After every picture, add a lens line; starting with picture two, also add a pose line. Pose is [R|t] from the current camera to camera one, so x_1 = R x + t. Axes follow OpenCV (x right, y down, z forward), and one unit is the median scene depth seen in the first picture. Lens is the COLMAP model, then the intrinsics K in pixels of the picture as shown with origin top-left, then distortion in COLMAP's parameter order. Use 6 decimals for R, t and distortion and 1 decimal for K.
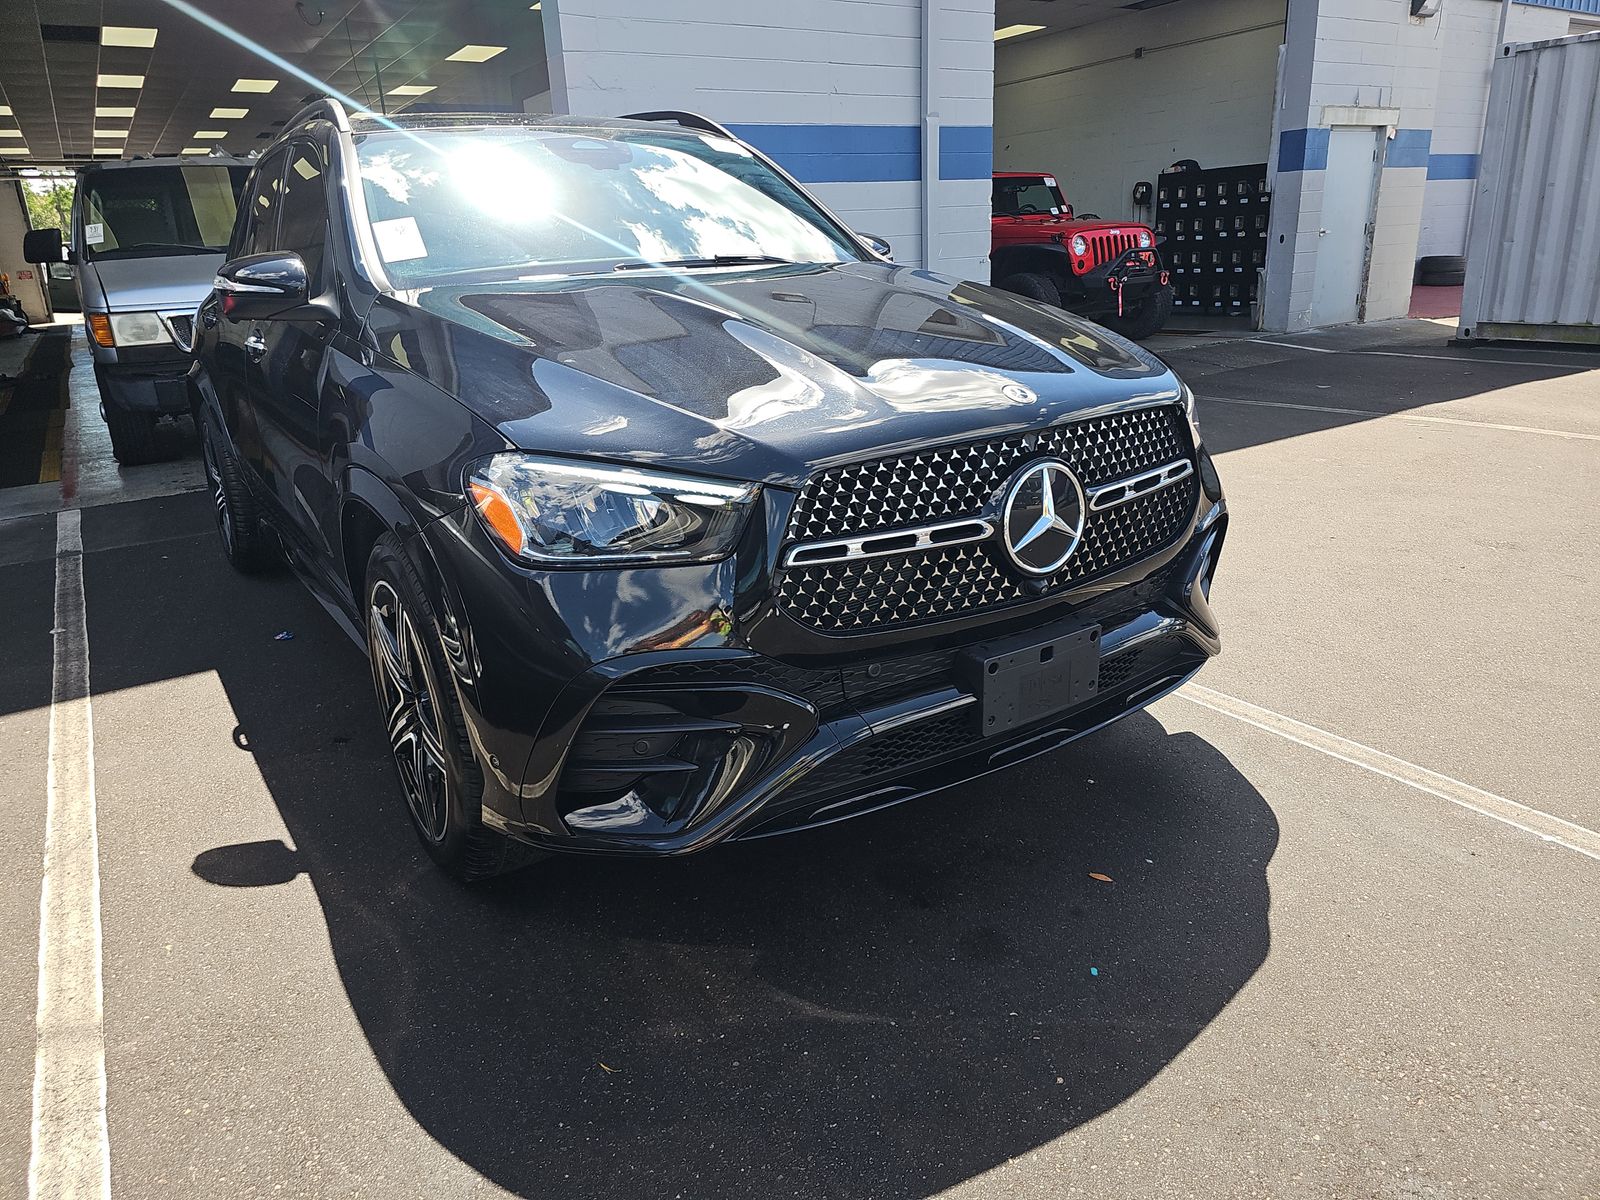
lens RADIAL K [[1067.2, 0, 804.3], [0, 1067.2, 605.4], [0, 0, 1]] dist [0.029035, -0.016622]
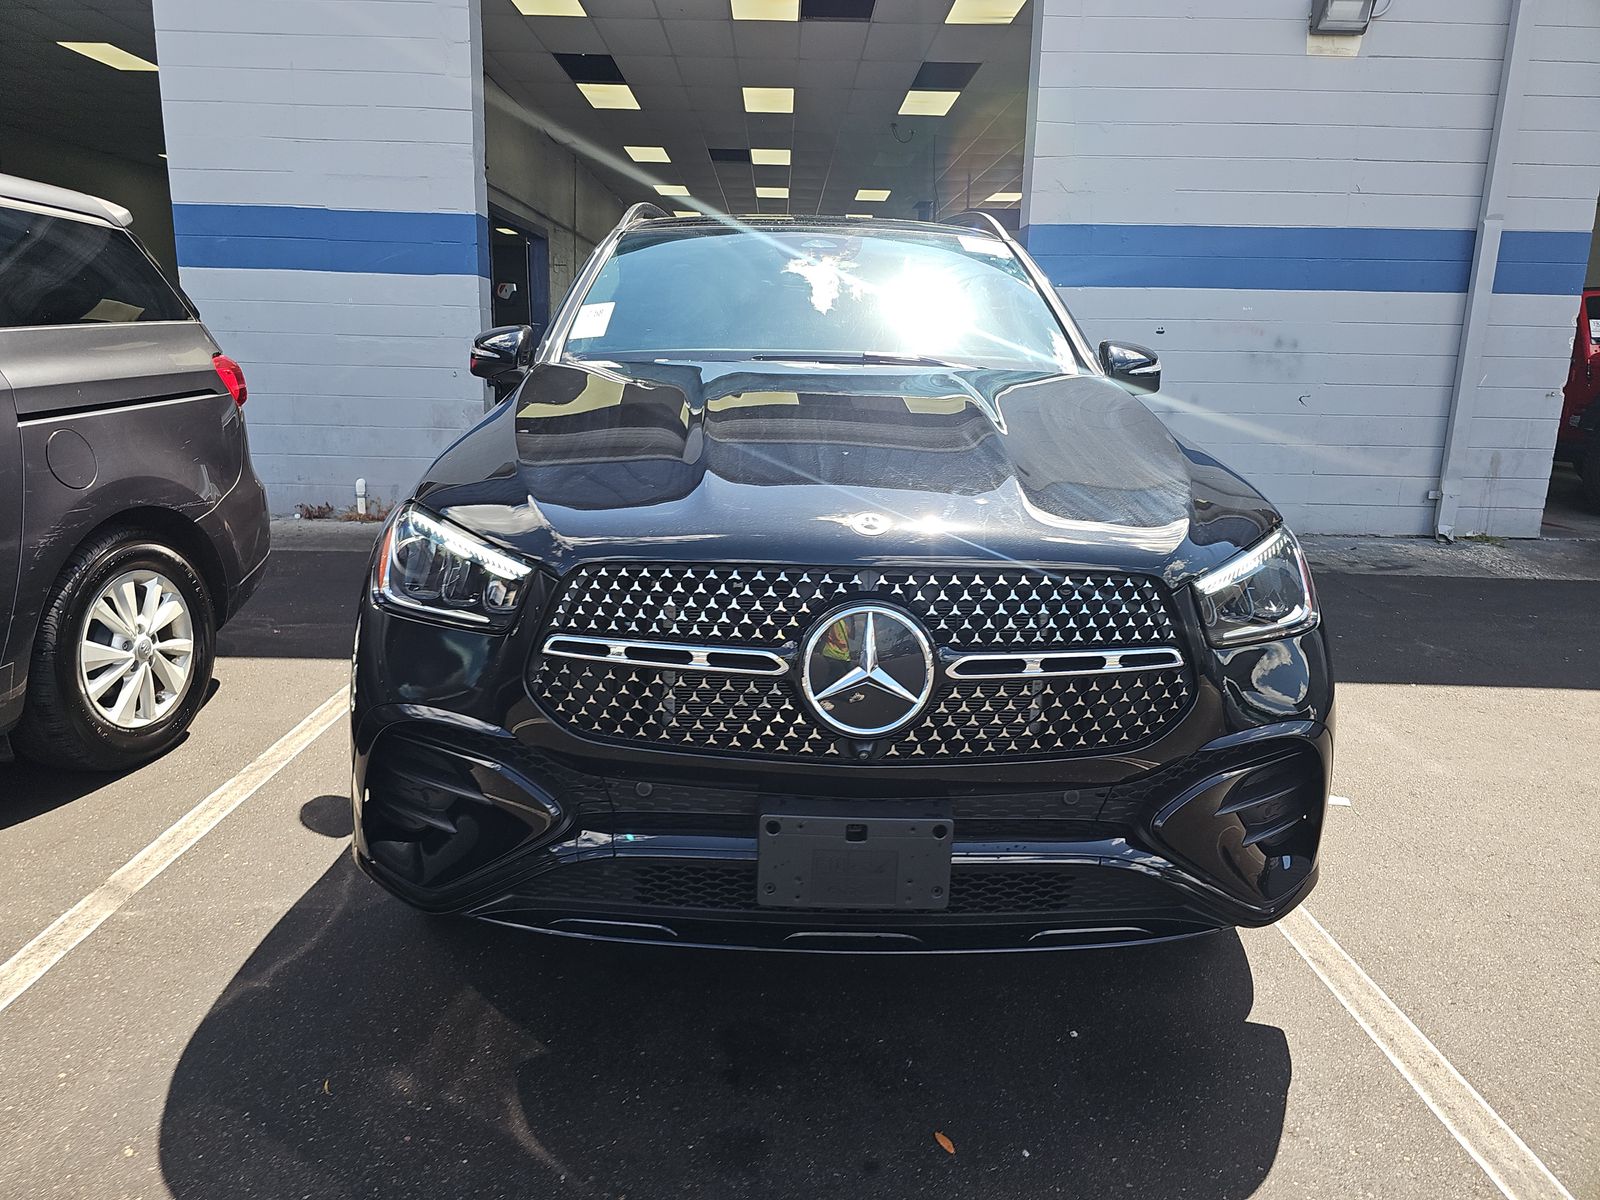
lens RADIAL K [[1067.2, 0, 796.9], [0, 1067.2, 588.3], [0, 0, 1]] dist [0.029035, -0.016622]
pose [[0.833980, 0.185572, -0.519654, 0.610434], [-0.235117, 0.971491, -0.030408, -0.107525], [0.499197, 0.147539, 0.853835, 0.249887]]
